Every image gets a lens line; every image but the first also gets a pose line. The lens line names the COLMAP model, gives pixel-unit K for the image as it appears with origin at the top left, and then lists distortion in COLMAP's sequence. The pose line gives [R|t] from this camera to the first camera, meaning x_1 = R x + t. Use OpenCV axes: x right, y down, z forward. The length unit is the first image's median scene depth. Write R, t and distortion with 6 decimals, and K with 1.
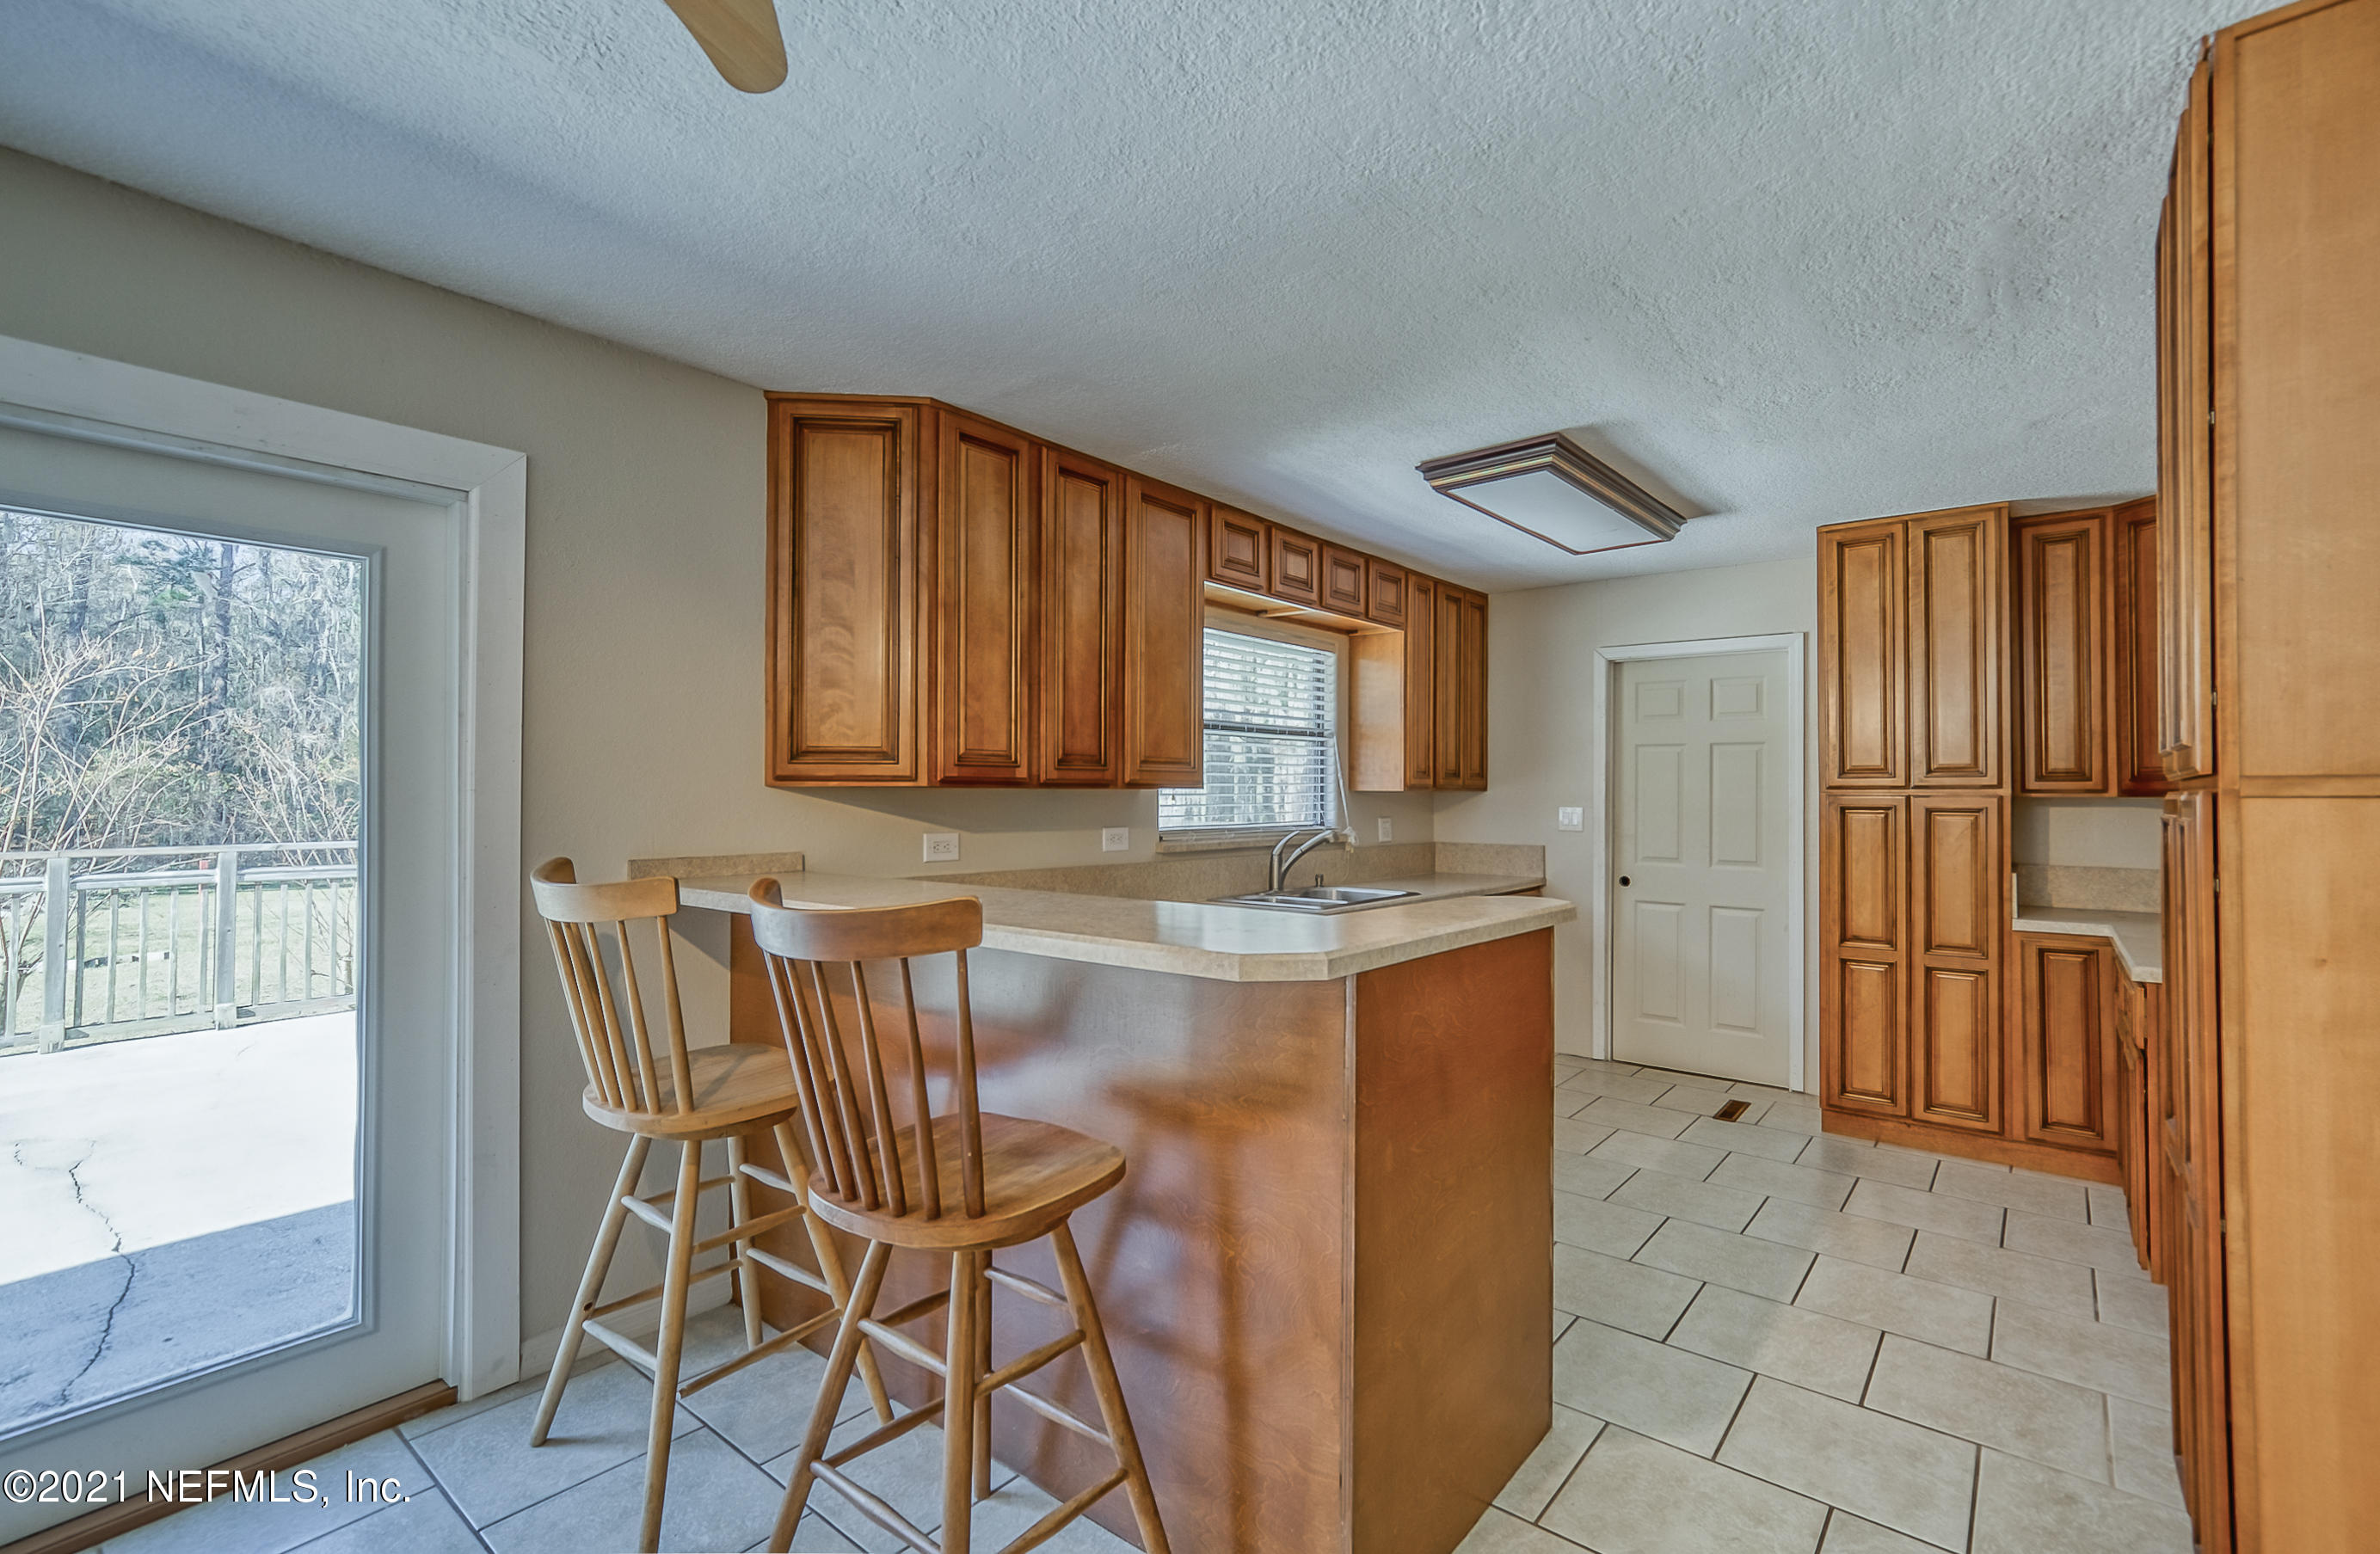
lens RADIAL K [[1049.4, 0, 1190.0], [0, 1049.4, 777.0], [0, 0, 1]] dist [0.001258, -0.000064]
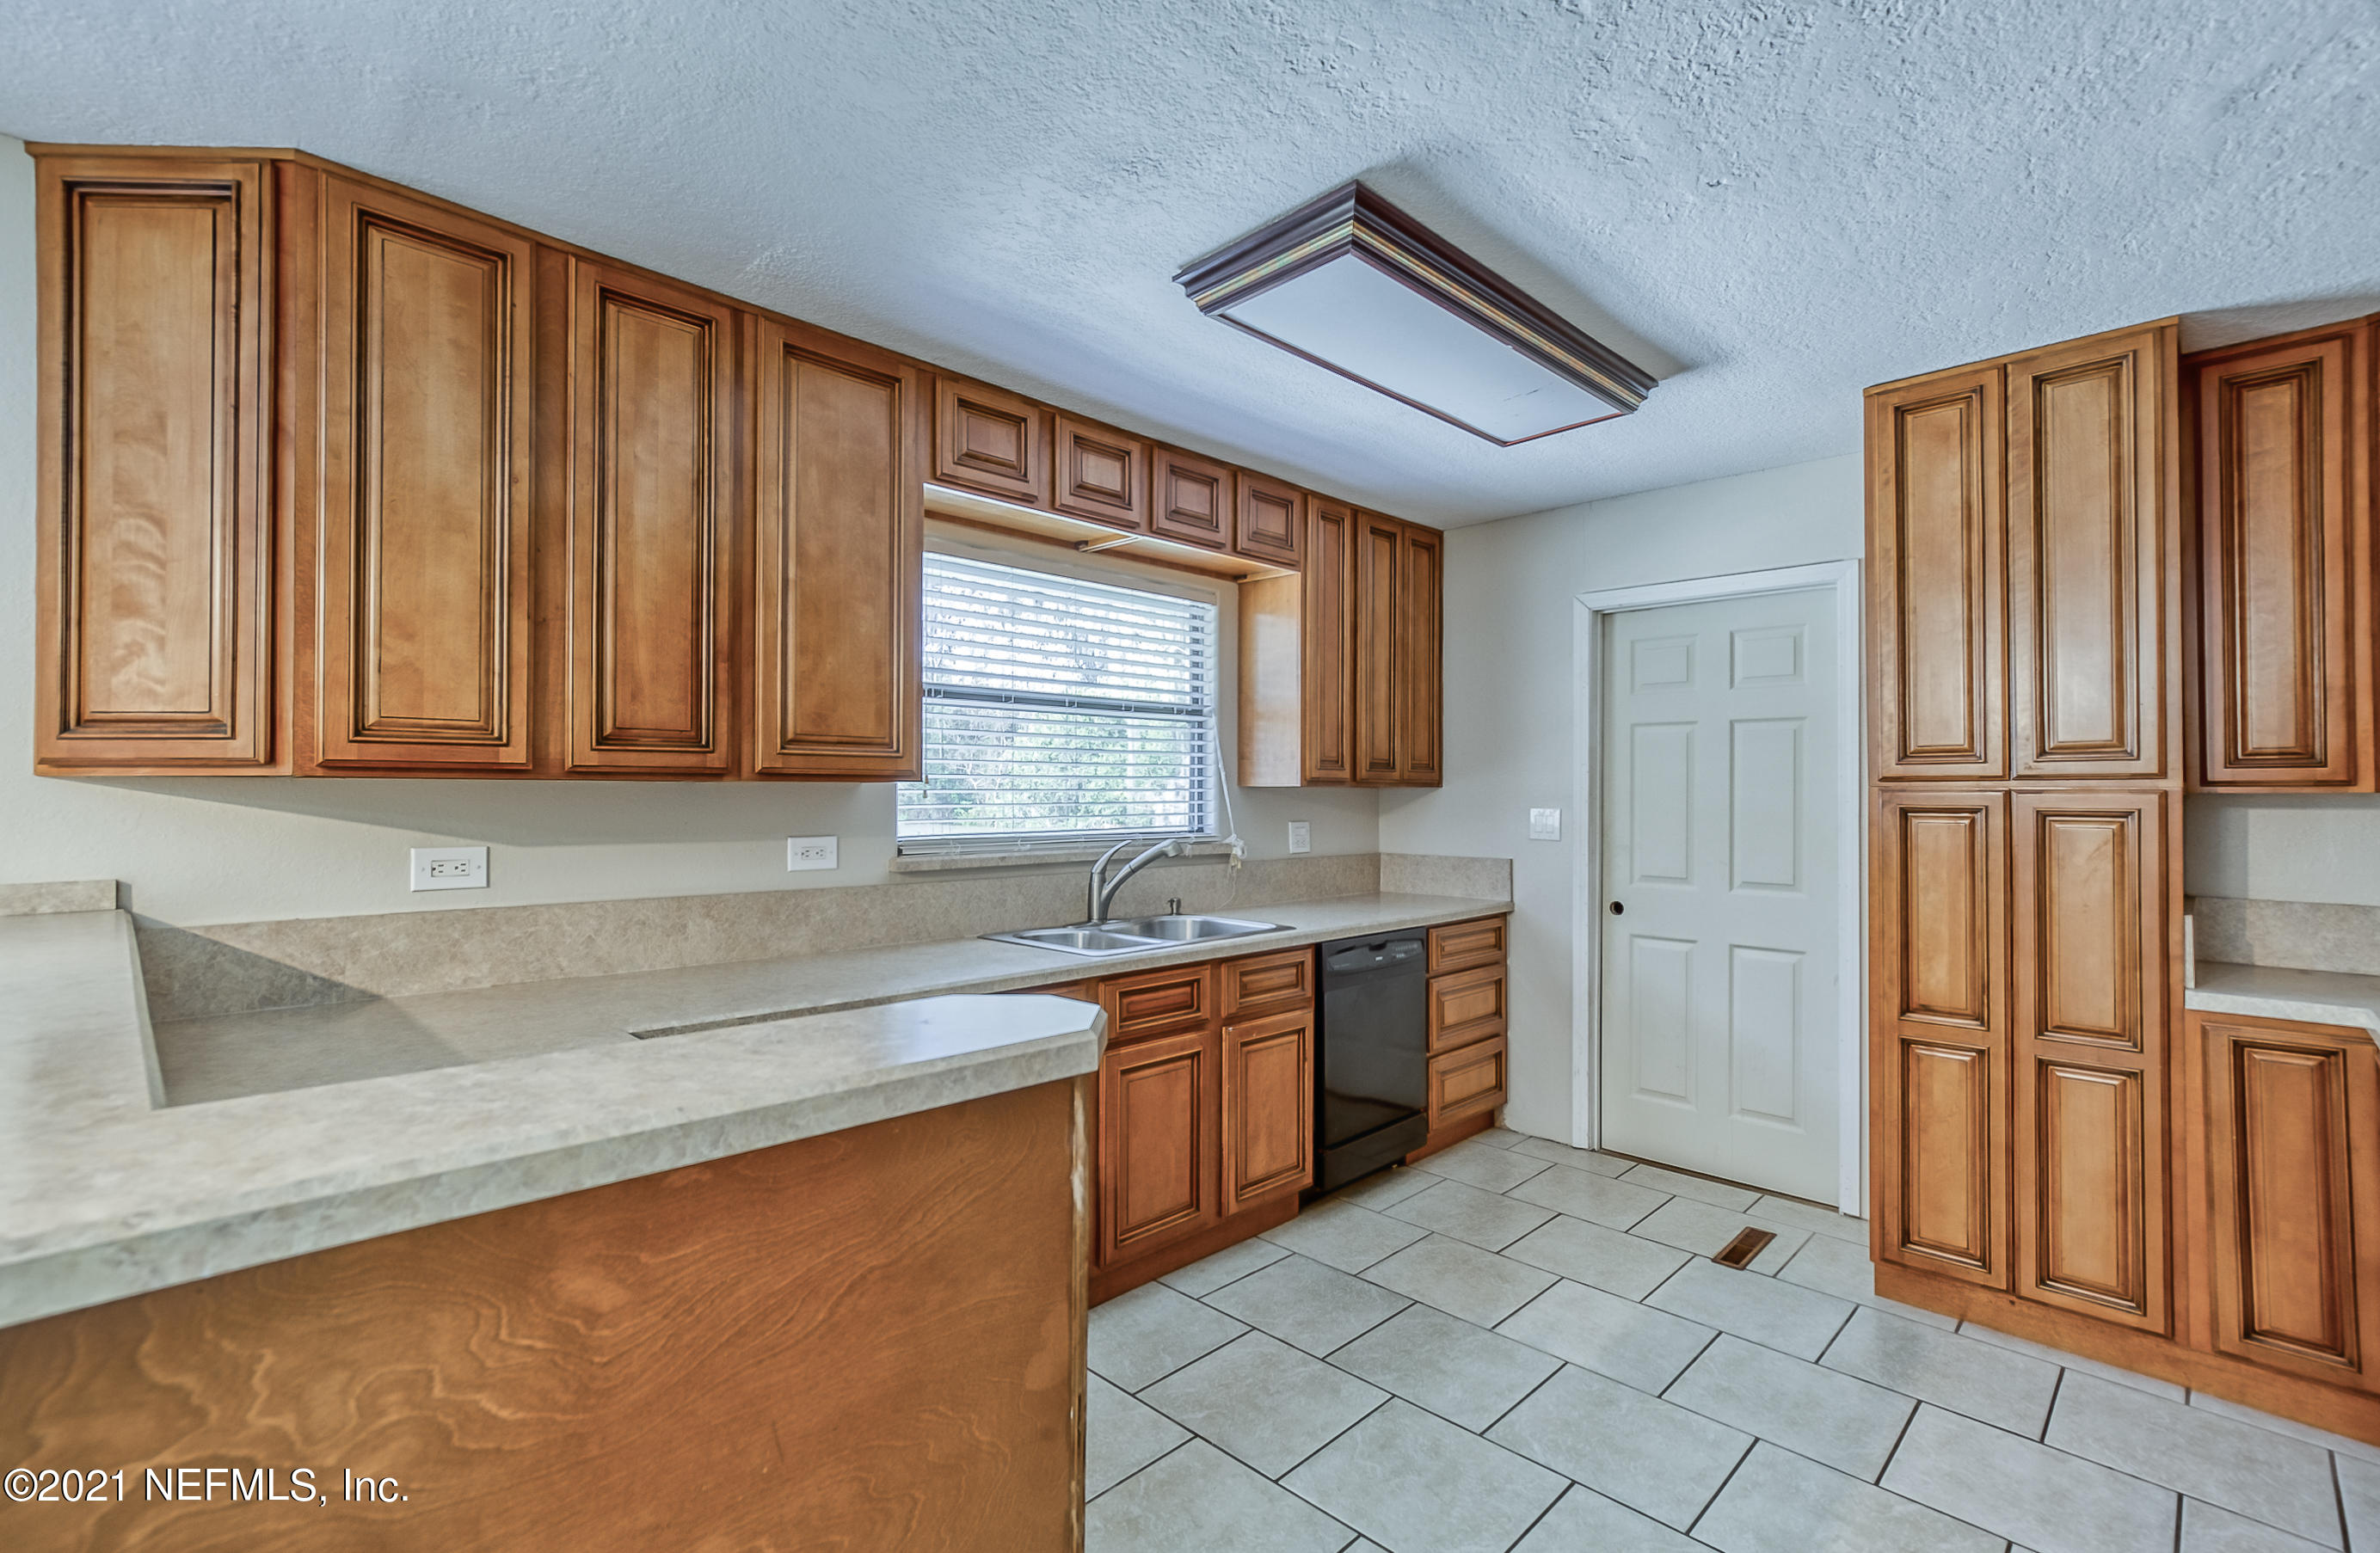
lens RADIAL K [[1049.6, 0, 1190.0], [0, 1049.6, 776.5], [0, 0, 1]] dist [-0.004639, 0.007255]
pose [[0.995752, -0.002458, -0.092044, 0.246922], [0.002435, 0.999997, -0.000363, 0.008008], [0.092045, 0.000137, 0.995755, 0.317033]]
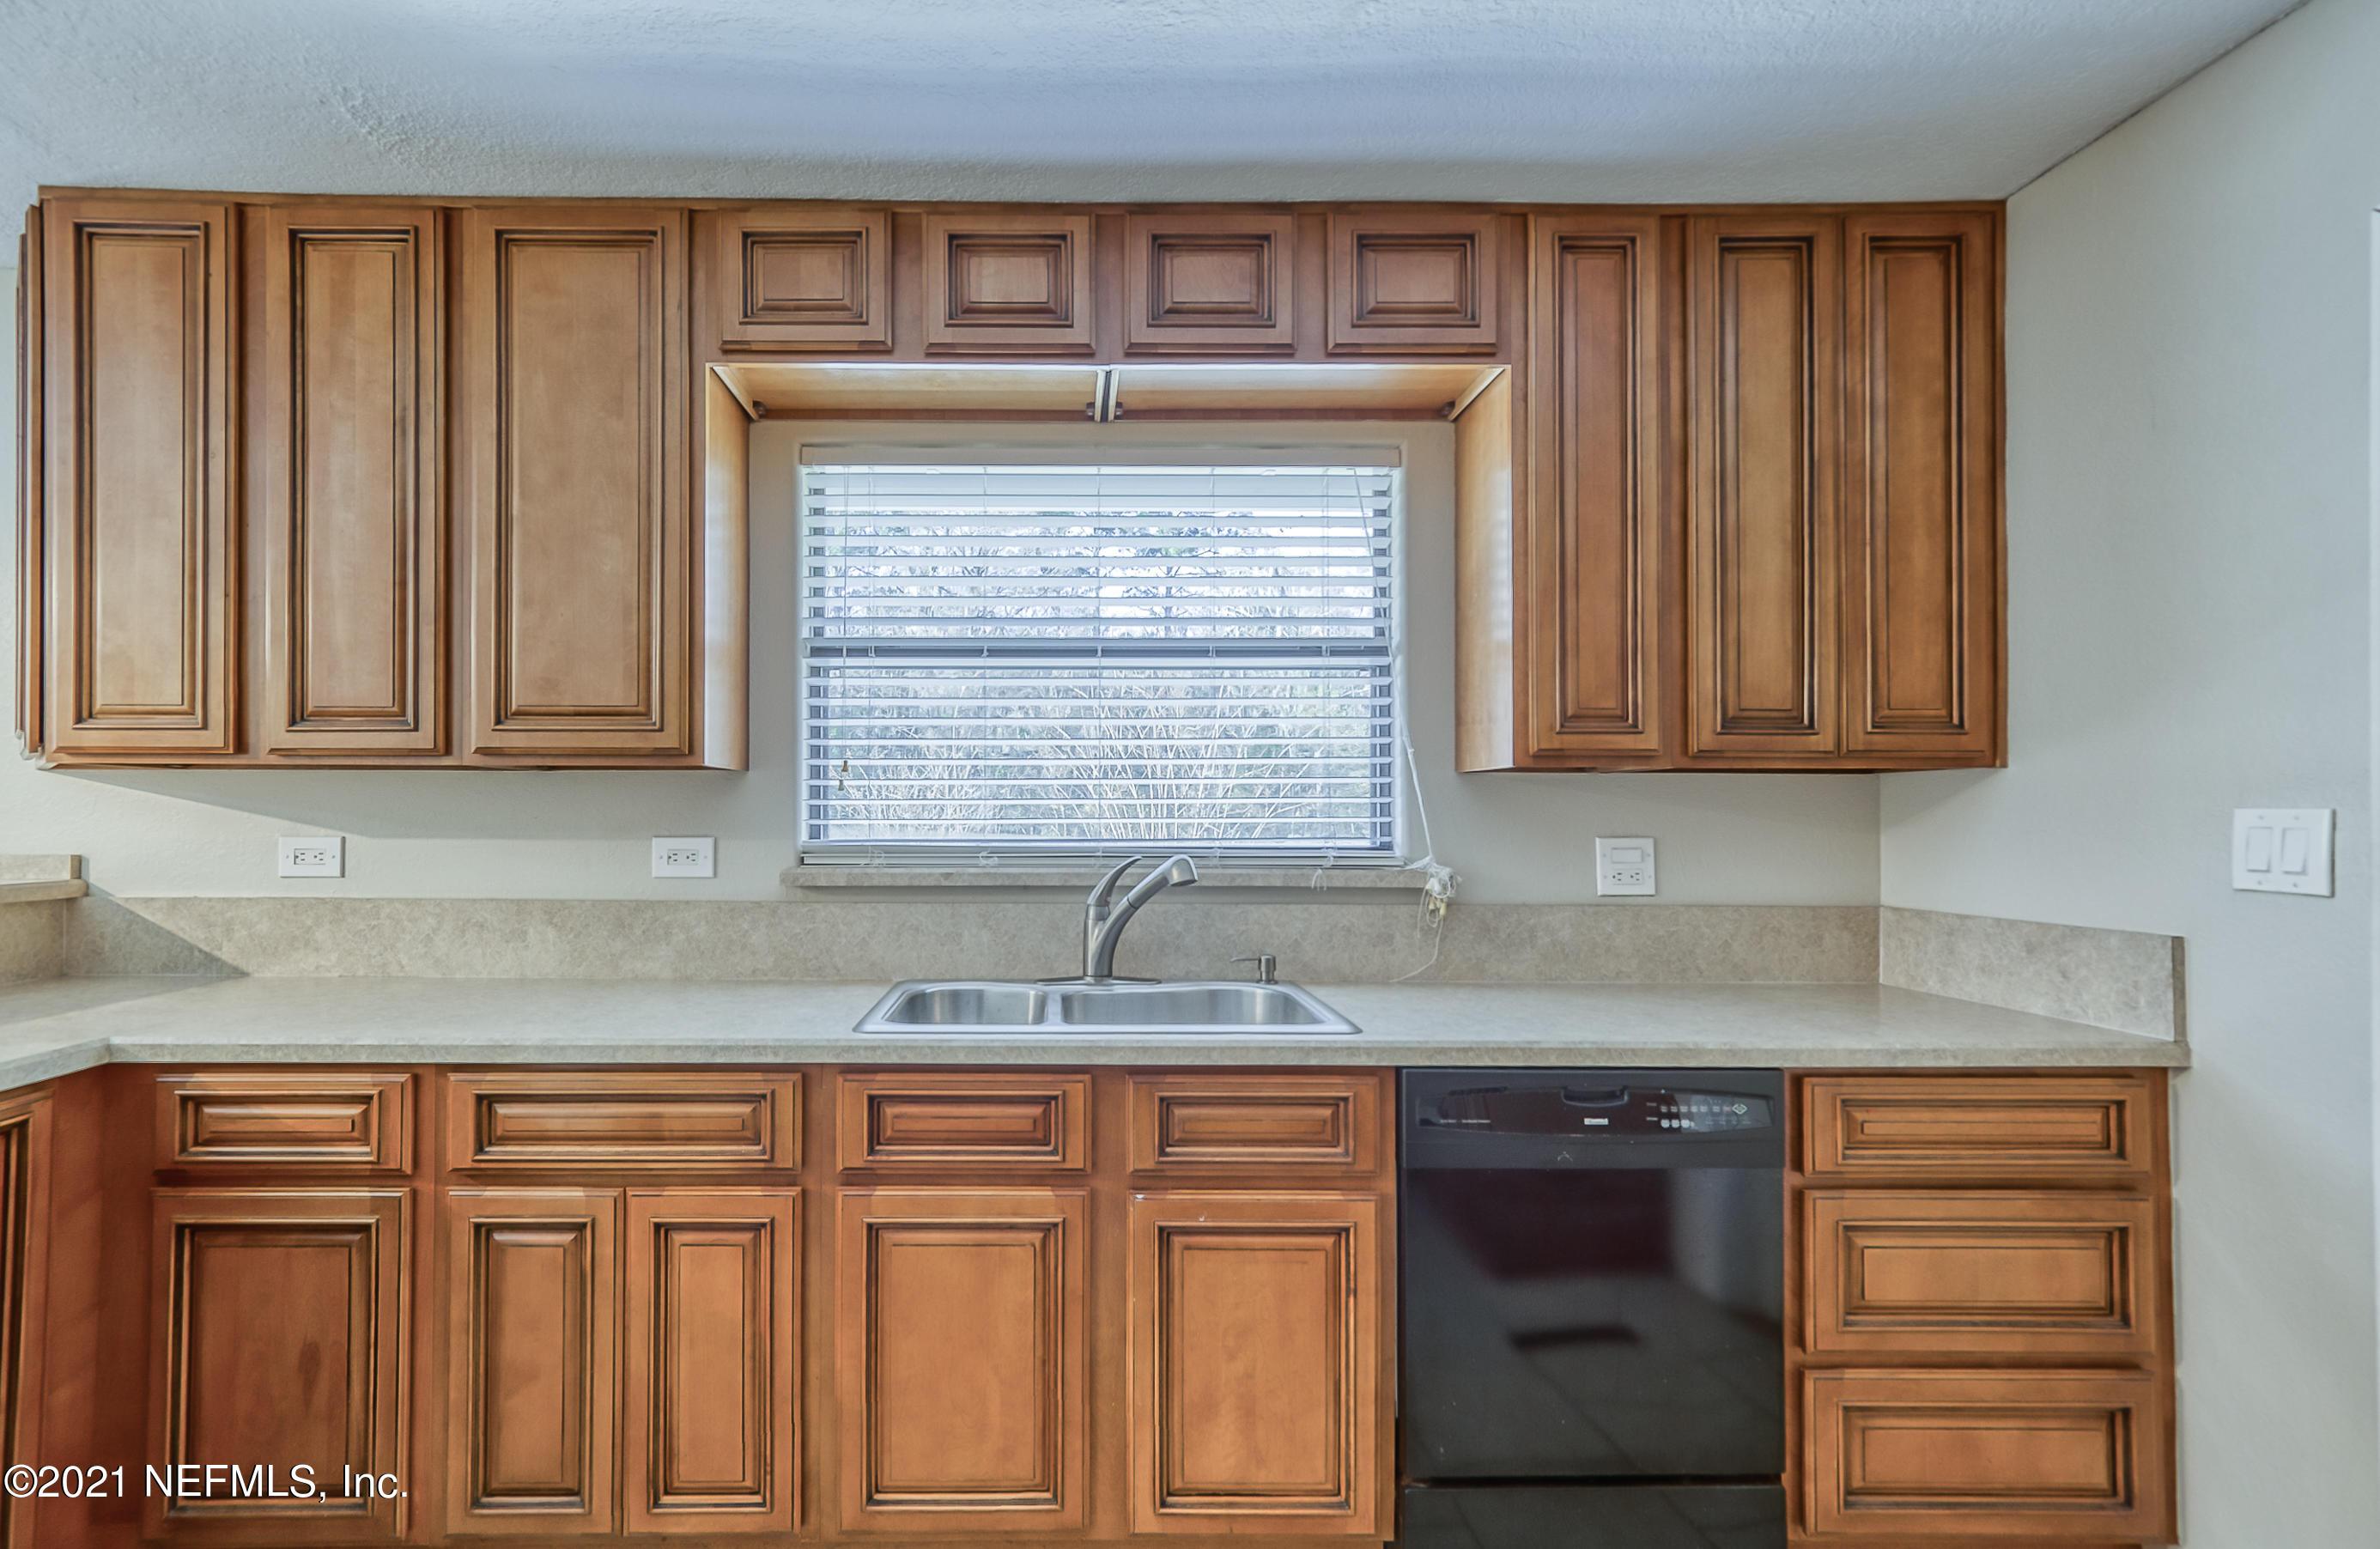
lens RADIAL K [[1100.8, 0, 1060.6], [0, 1100.8, 799.4], [0, 0, 1]] dist [0.000455, 0.000320]
pose [[0.639899, -0.011946, -0.768366, 0.526824], [0.012200, 0.999911, -0.005386, 0.032712], [0.768362, -0.005927, 0.639988, 0.767968]]
